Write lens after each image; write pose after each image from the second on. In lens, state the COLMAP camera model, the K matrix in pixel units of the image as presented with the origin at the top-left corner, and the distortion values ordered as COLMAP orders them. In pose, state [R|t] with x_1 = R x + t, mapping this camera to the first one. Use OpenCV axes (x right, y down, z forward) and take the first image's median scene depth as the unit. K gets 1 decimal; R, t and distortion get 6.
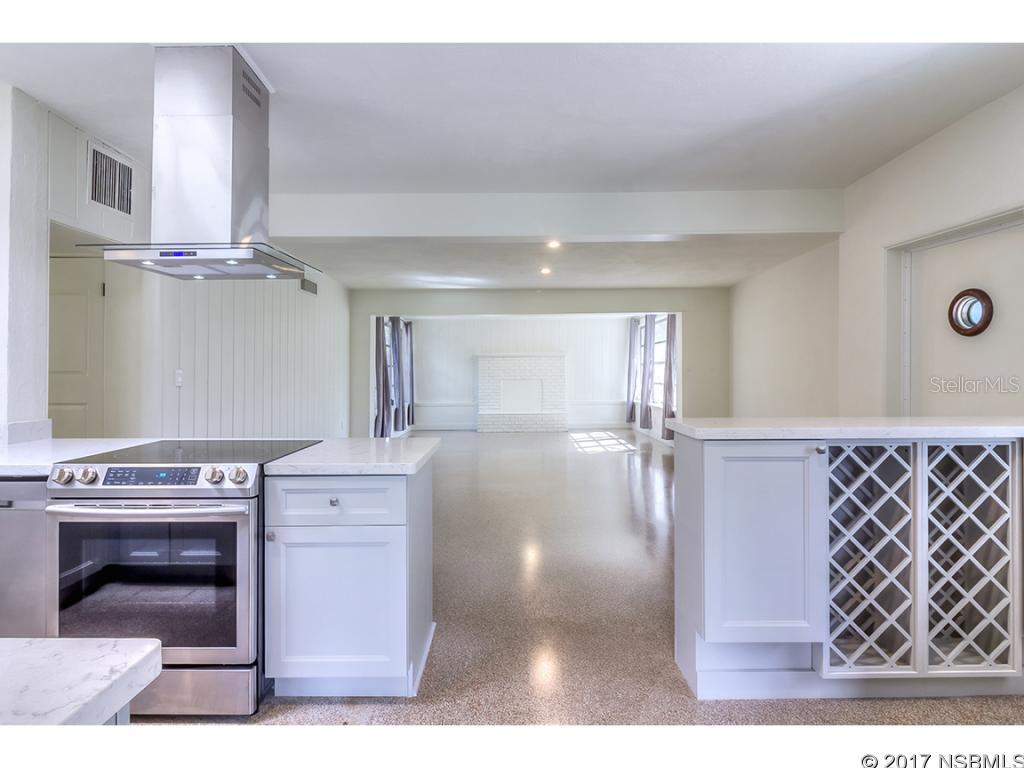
lens RADIAL K [[504.3, 0, 511.0], [0, 504.3, 356.9], [0, 0, 1]] dist [0.001566, 0.000151]
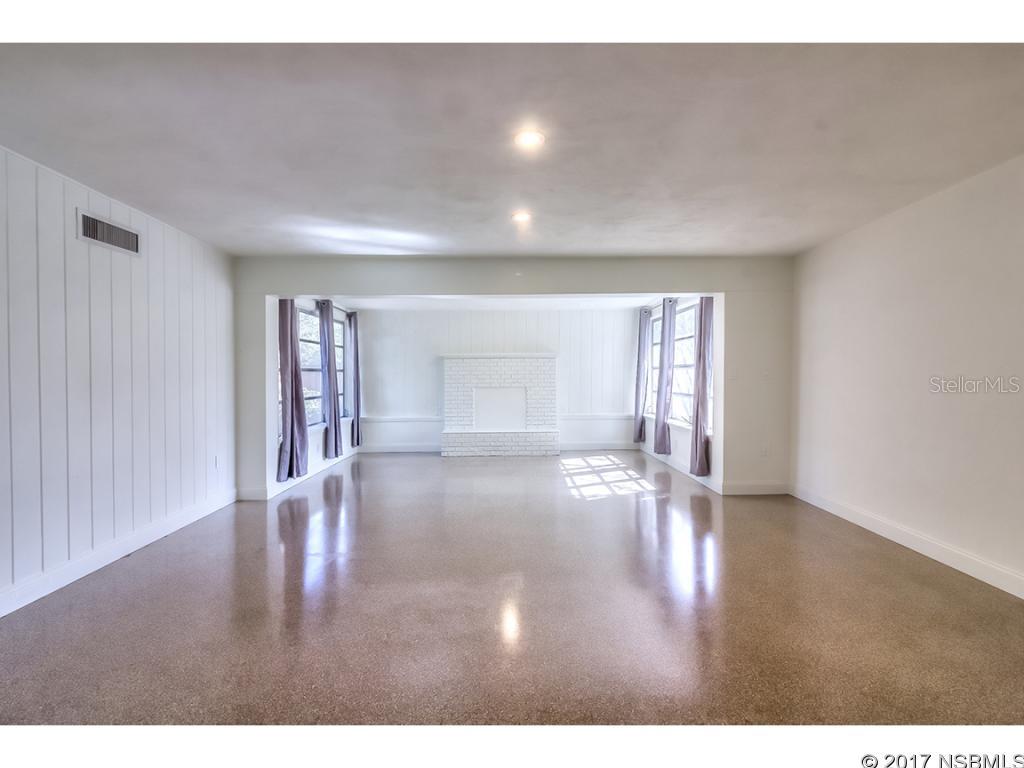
lens RADIAL K [[499.7, 0, 512.5], [0, 499.7, 374.9], [0, 0, 1]] dist [0.001659, 0.000129]
pose [[0.999877, 0.000685, 0.015674, 0.032726], [-0.001191, 0.999478, 0.032285, 0.001065], [-0.015643, -0.032300, 0.999356, 0.261867]]
